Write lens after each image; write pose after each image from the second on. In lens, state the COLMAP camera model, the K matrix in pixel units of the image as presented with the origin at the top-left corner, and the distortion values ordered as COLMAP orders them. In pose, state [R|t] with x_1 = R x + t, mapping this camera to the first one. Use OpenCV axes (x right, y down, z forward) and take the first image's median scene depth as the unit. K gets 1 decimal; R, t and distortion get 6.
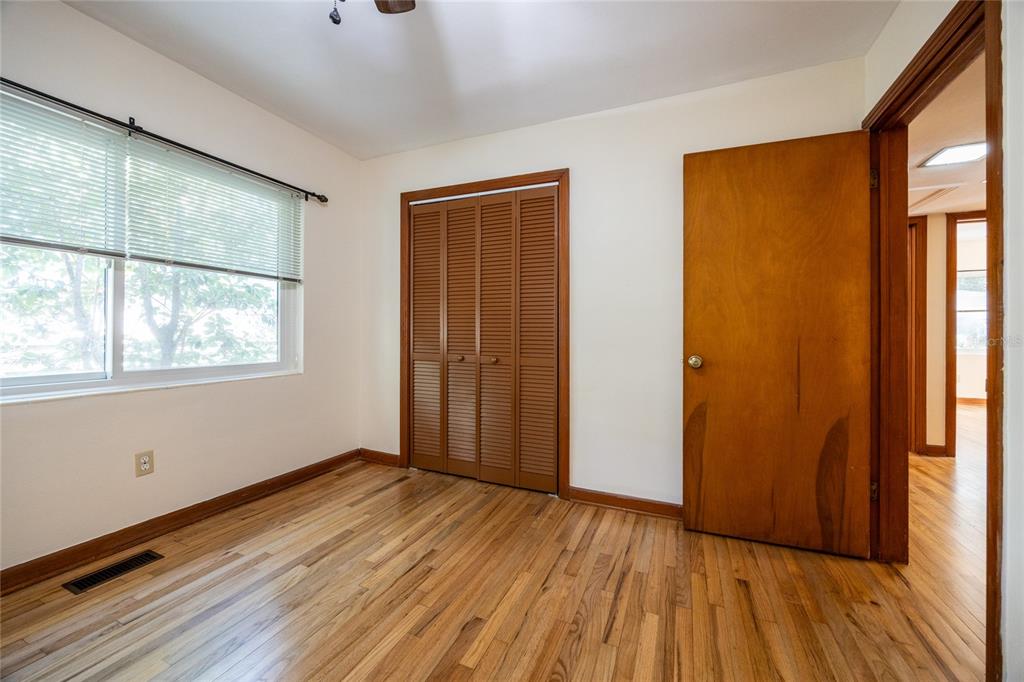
lens RADIAL K [[393.7, 0, 514.2], [0, 393.7, 332.4], [0, 0, 1]] dist [-0.002733, -0.000012]
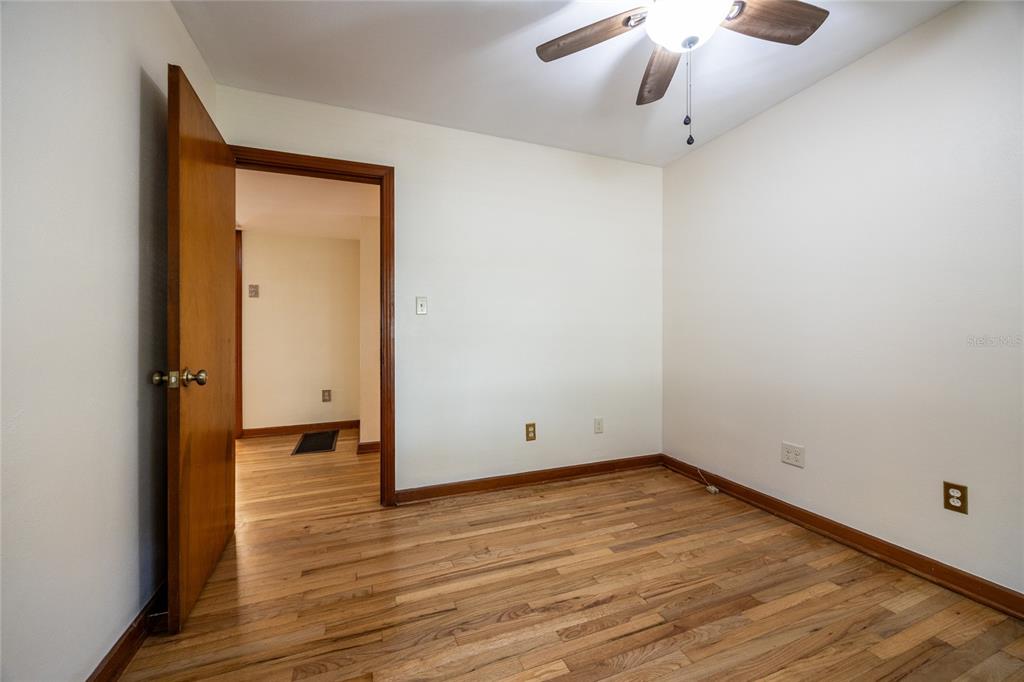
lens RADIAL K [[393.7, 0, 514.2], [0, 393.7, 332.4], [0, 0, 1]] dist [-0.002733, -0.000012]
pose [[-0.701217, -0.009061, 0.712891, -0.438252], [-0.006406, 0.999959, 0.006408, -0.015712], [-0.712920, -0.000073, -0.701246, 1.059772]]
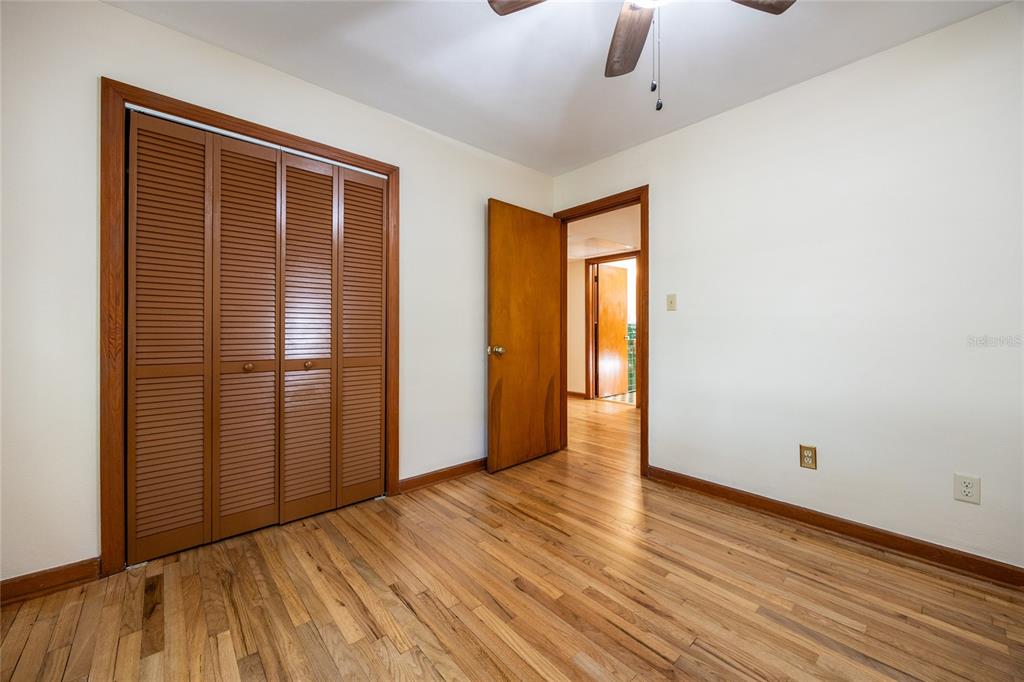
lens RADIAL K [[393.7, 0, 514.2], [0, 393.7, 332.4], [0, 0, 1]] dist [-0.002733, -0.000012]
pose [[0.420036, -0.015686, 0.907372, -0.766881], [0.000980, 0.999858, 0.016831, -0.012196], [-0.907507, -0.006181, 0.419991, 0.354584]]
